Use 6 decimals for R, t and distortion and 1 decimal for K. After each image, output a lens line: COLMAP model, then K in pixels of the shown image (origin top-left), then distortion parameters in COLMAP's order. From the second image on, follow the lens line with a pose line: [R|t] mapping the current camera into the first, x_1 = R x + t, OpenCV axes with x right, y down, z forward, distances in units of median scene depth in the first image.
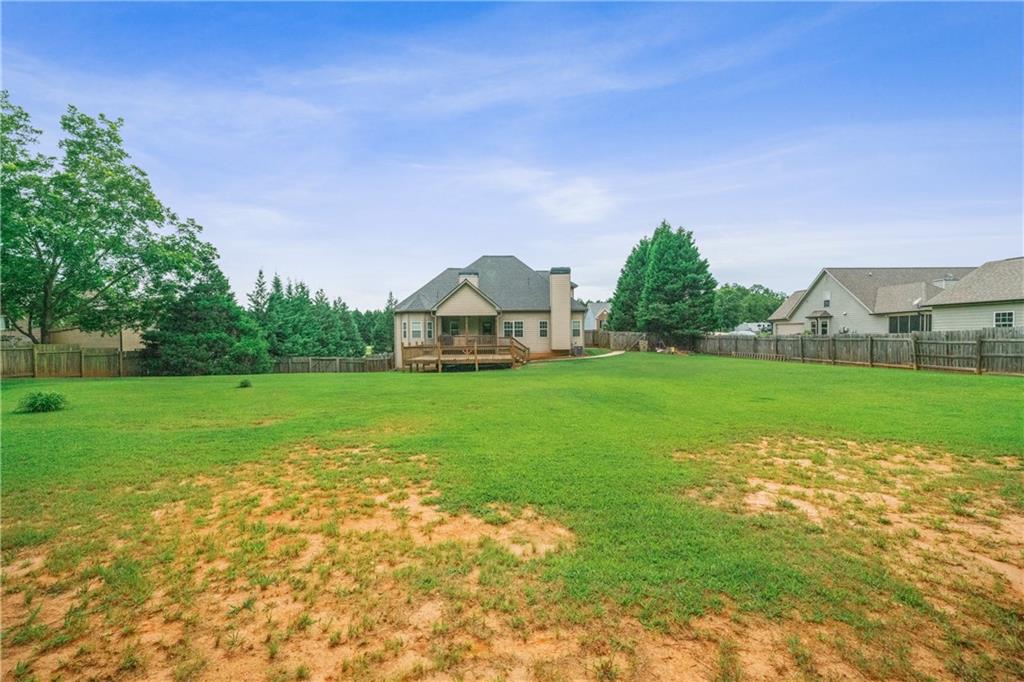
lens RADIAL K [[444.6, 0, 499.8], [0, 444.6, 346.6], [0, 0, 1]] dist [0.000920, -0.000248]
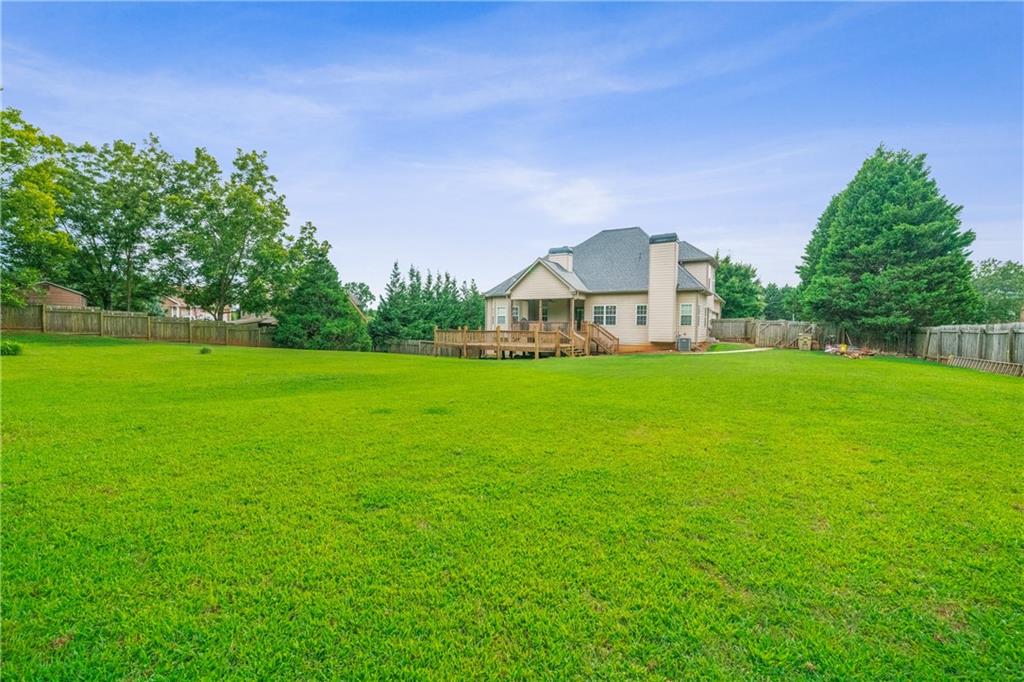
lens RADIAL K [[444.6, 0, 505.0], [0, 444.6, 341.9], [0, 0, 1]] dist [0.000920, -0.000248]
pose [[0.829359, 0.037068, -0.557484, 0.339814], [-0.035792, 0.999272, 0.013197, 0.006256], [0.557568, 0.009009, 0.830083, 0.213995]]
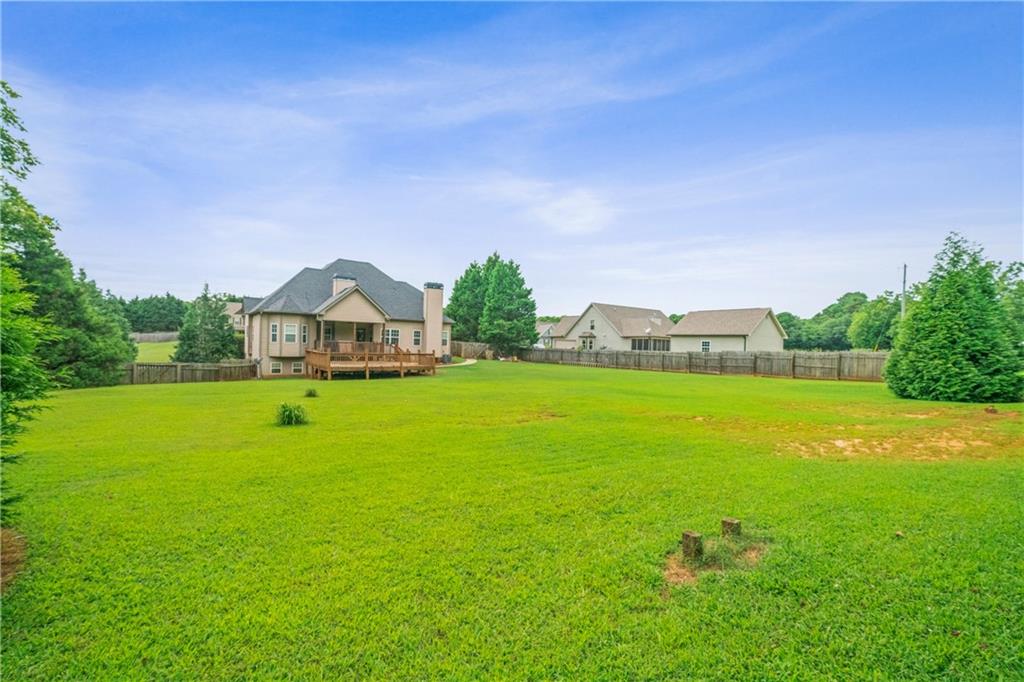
lens RADIAL K [[444.6, 0, 514.7], [0, 444.6, 339.4], [0, 0, 1]] dist [0.000920, -0.000248]
pose [[0.803994, 0.037306, 0.593465, -0.349283], [-0.019761, 0.999155, -0.036038, -0.002041], [-0.594308, 0.017247, 0.804052, -0.000293]]
